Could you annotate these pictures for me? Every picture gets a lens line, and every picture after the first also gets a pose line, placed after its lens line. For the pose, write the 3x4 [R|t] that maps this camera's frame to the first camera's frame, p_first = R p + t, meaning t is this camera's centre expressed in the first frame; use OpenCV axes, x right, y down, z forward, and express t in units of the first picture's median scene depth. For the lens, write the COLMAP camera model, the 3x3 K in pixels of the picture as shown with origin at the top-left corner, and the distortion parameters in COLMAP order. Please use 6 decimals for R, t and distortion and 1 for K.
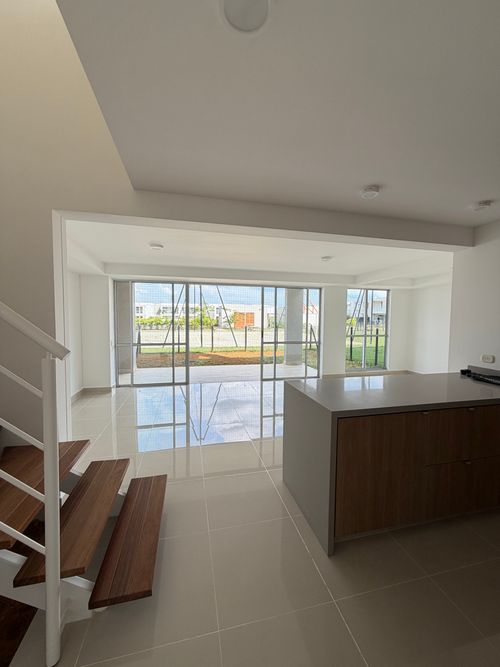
lens RADIAL K [[266.1, 0, 249.7], [0, 266.1, 334.3], [0, 0, 1]] dist [0.001039, 0.000254]
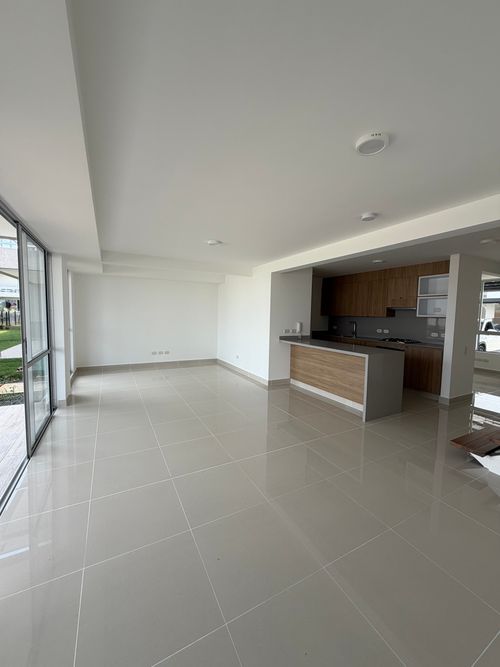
lens RADIAL K [[266.1, 0, 252.2], [0, 266.1, 331.8], [0, 0, 1]] dist [0.001039, 0.000254]
pose [[-0.257379, -0.083892, 0.962662, -0.393511], [0.037386, 0.994614, 0.096672, -0.043370], [-0.965587, 0.060871, -0.252856, 0.699151]]
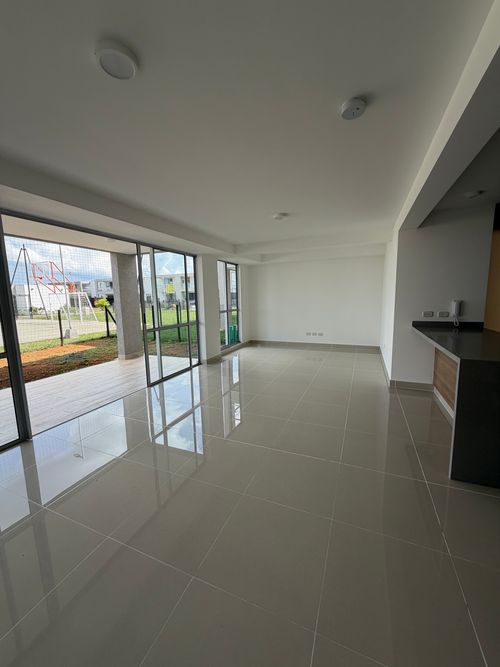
lens RADIAL K [[266.1, 0, 249.1], [0, 266.1, 331.9], [0, 0, 1]] dist [0.001039, 0.000254]
pose [[0.595432, -0.129523, 0.792896, -0.296455], [0.079129, 0.991575, 0.102555, -0.012148], [-0.799499, 0.001676, 0.600665, 0.360752]]
